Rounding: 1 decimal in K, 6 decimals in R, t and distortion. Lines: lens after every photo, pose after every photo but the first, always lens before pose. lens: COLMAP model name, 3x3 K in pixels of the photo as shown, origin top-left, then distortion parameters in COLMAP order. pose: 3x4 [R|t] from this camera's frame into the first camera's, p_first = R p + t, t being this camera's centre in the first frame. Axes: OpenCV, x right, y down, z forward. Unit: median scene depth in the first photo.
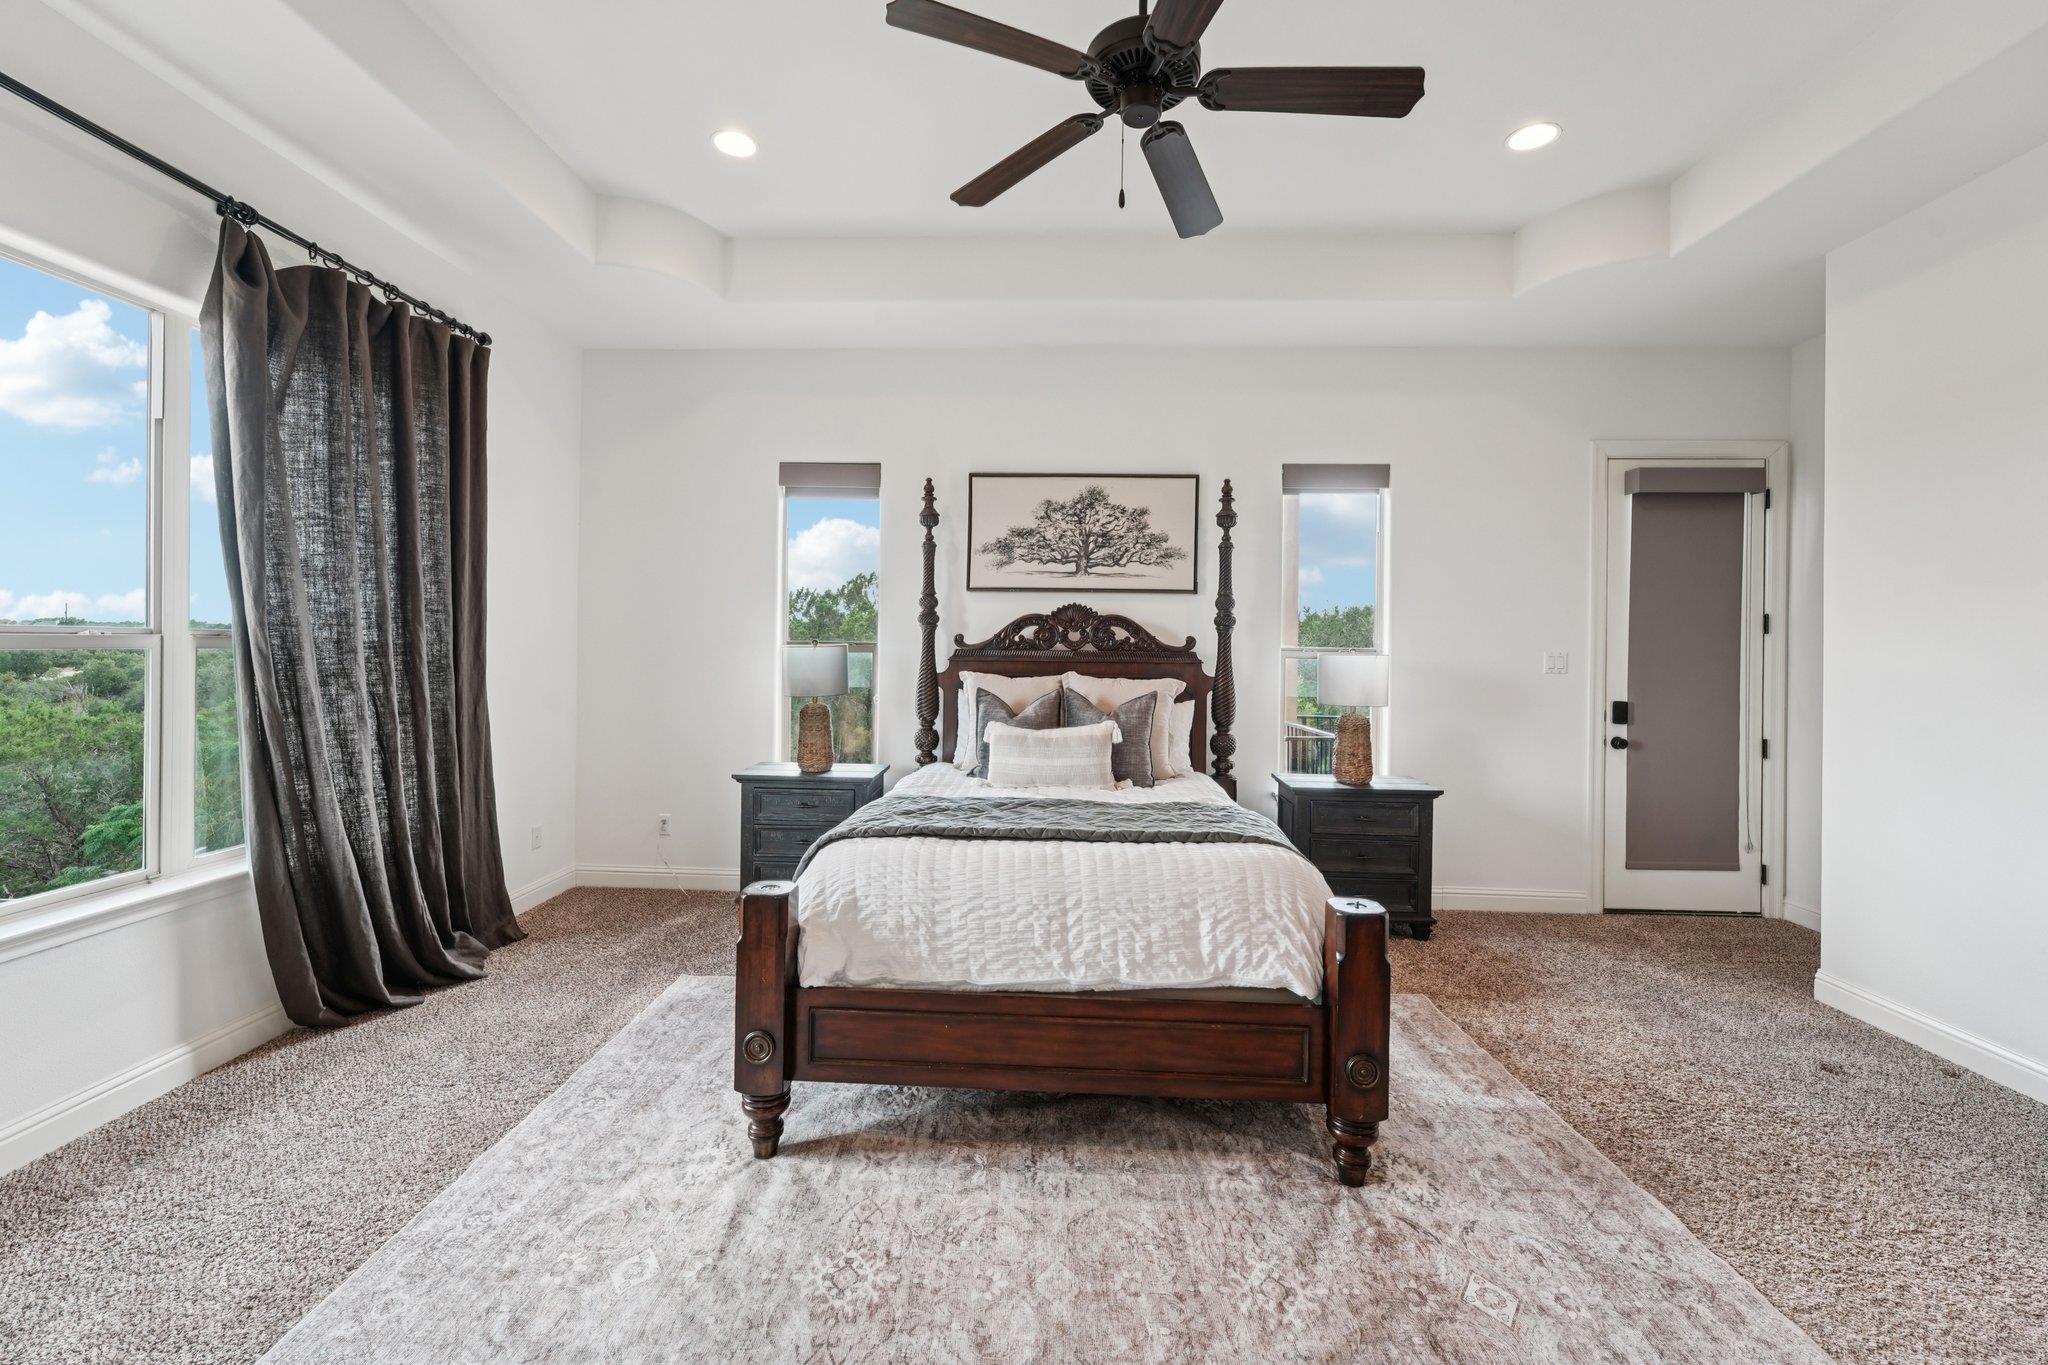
lens RADIAL K [[843.0, 0, 1024.9], [0, 843.0, 654.6], [0, 0, 1]] dist [0.000287, 0.000461]
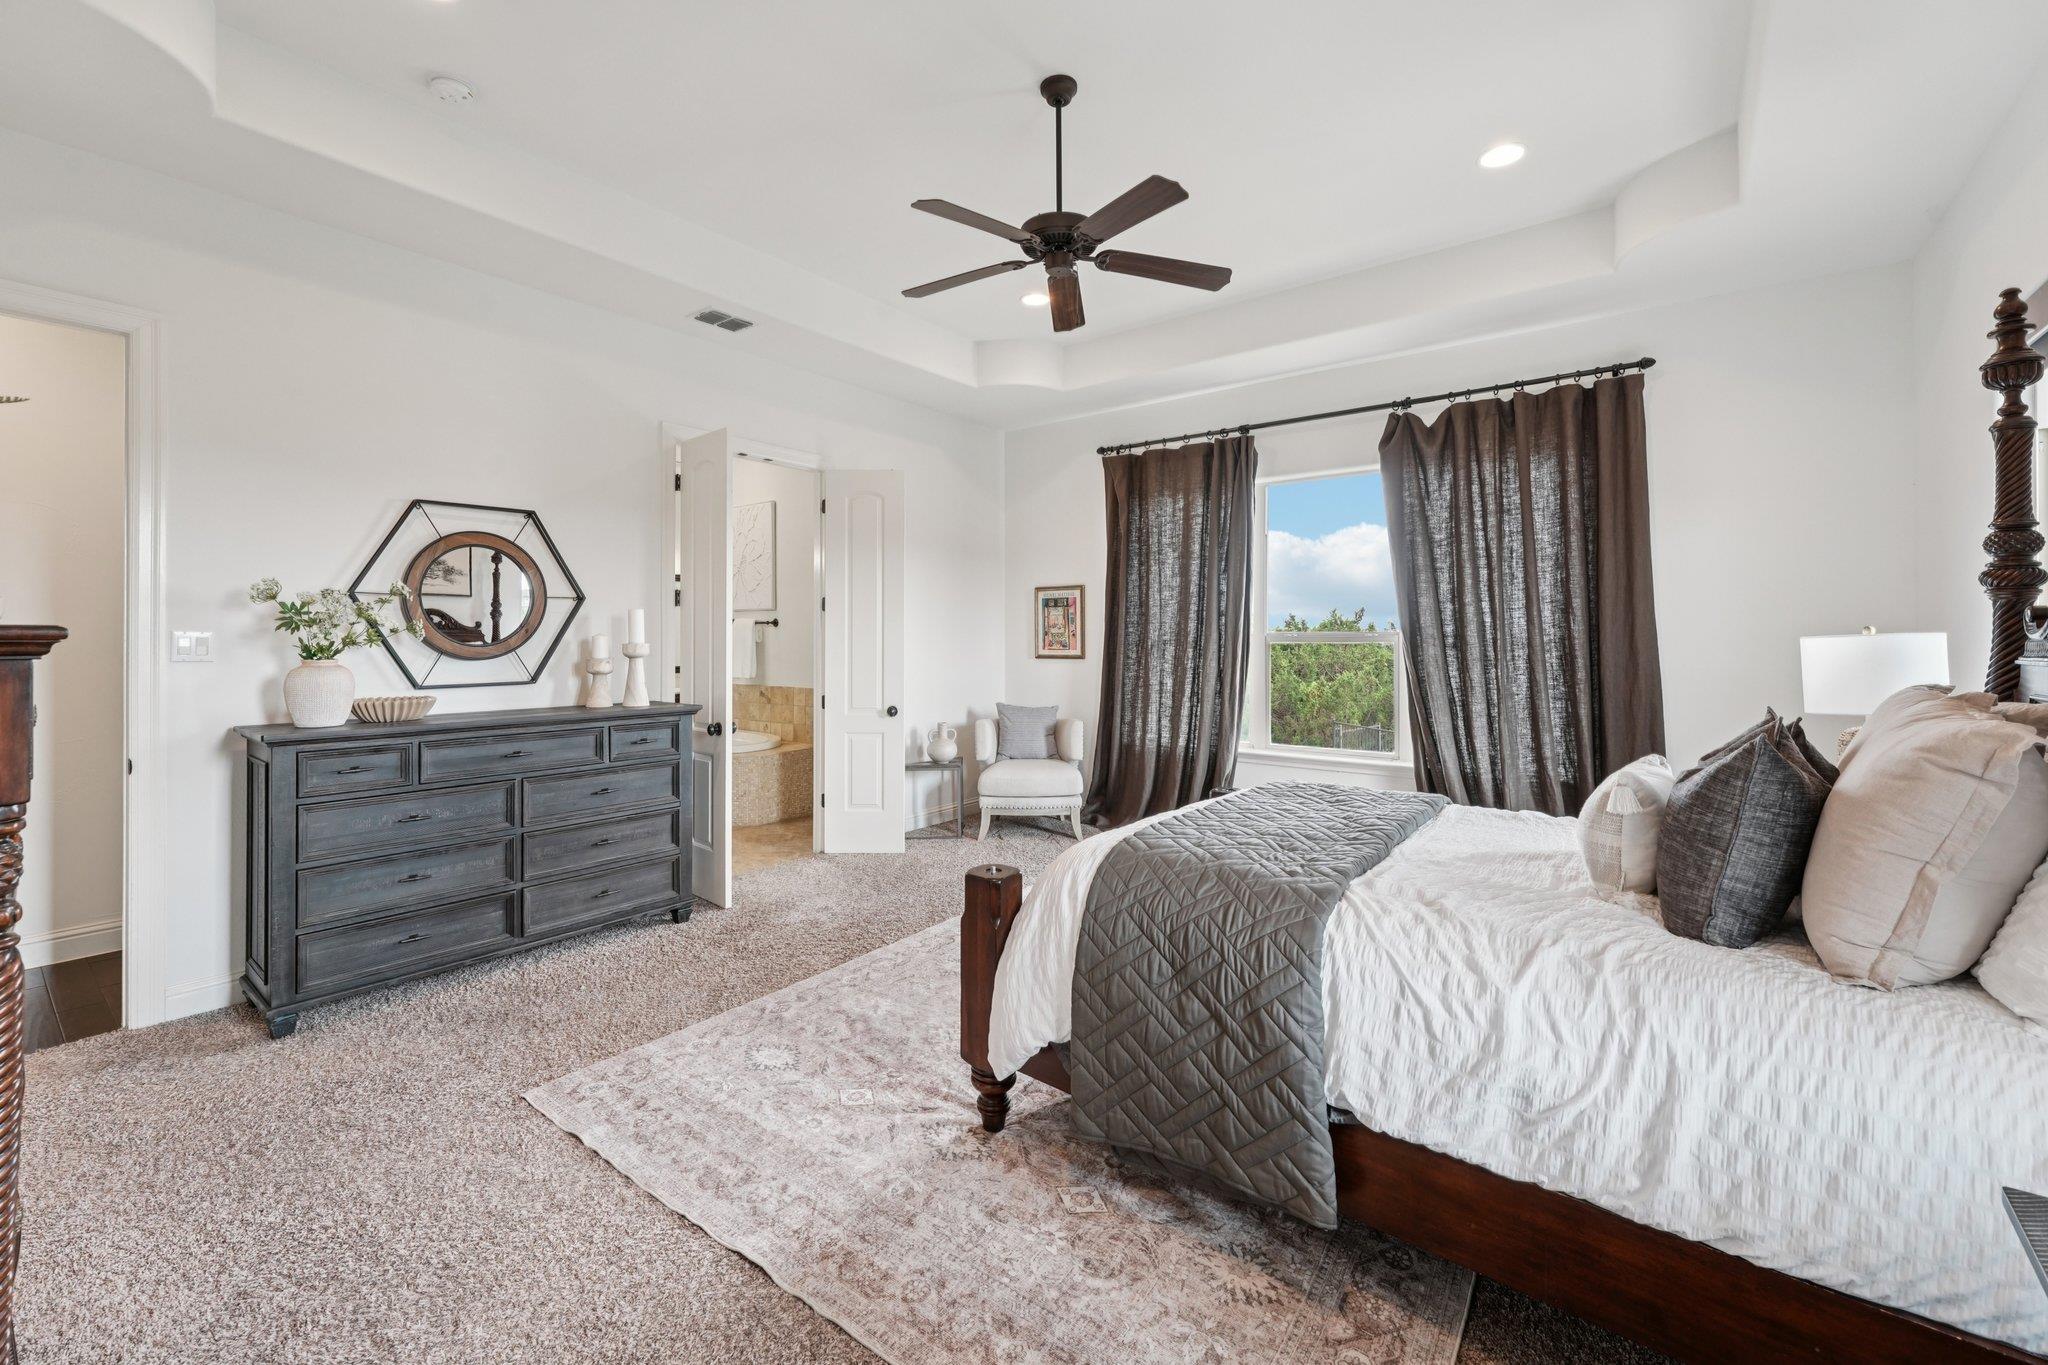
lens RADIAL K [[847.0, 0, 1008.6], [0, 847.0, 635.6], [0, 0, 1]] dist [-0.001668, 0.000078]
pose [[-0.596012, -0.010862, -0.802902, 0.665391], [-0.012334, 0.999914, -0.004372, 0.000234], [0.802881, 0.007298, -0.596095, 0.879702]]
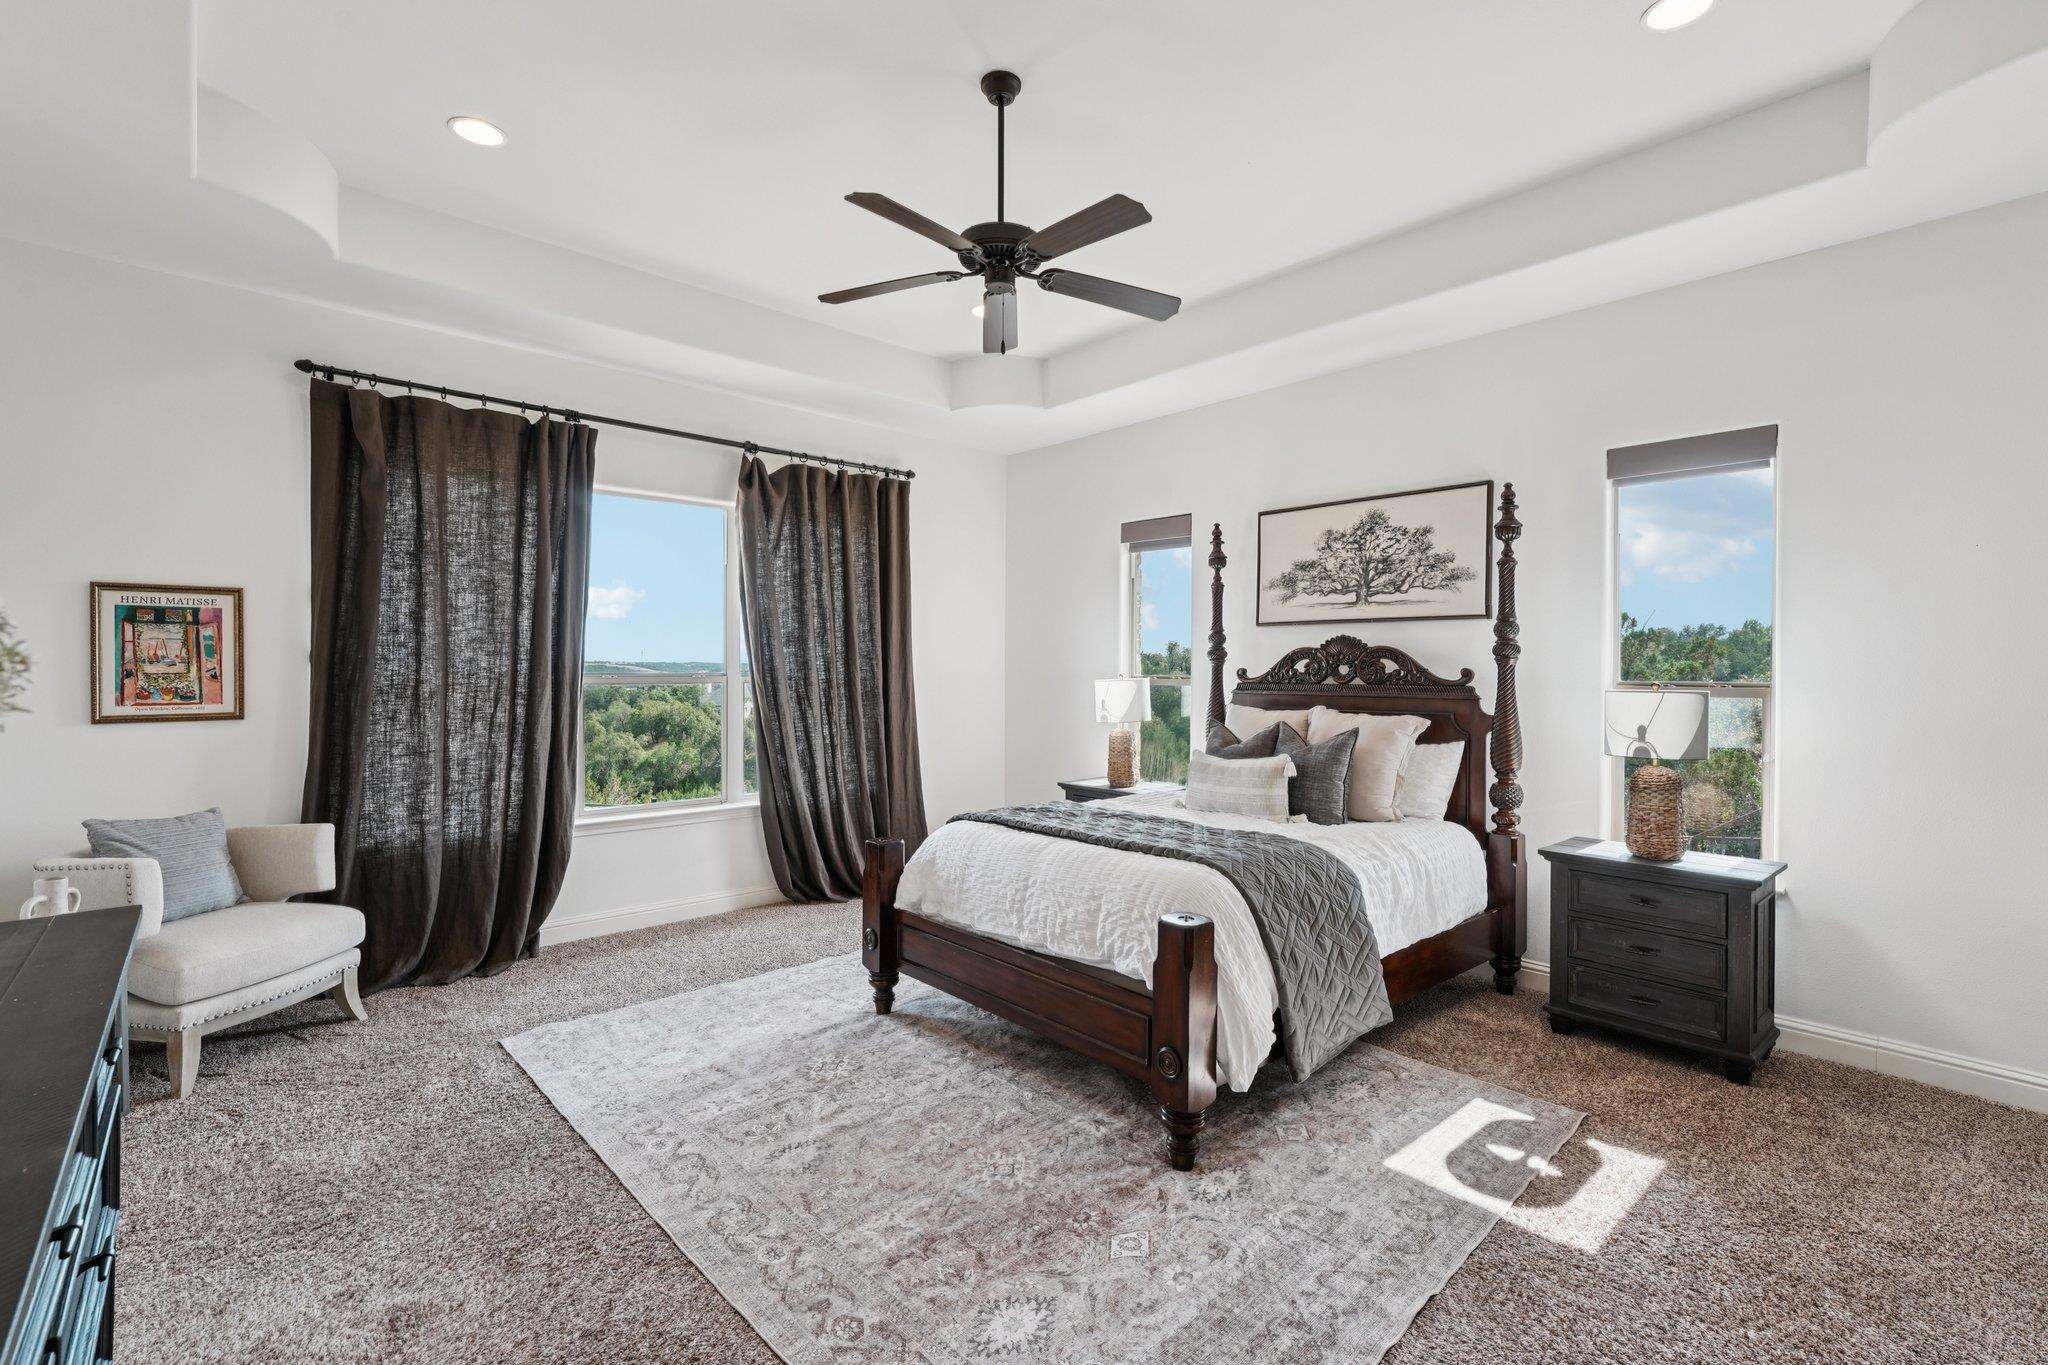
lens RADIAL K [[922.2, 0, 1024.0], [0, 922.2, 682.5], [0, 0, 1]] dist [-0.001011, -0.000246]
pose [[0.703034, 0.001062, -0.711155, 0.584746], [-0.002829, 0.999995, -0.001303, -0.004707], [0.711151, 0.002928, 0.703034, -0.000191]]
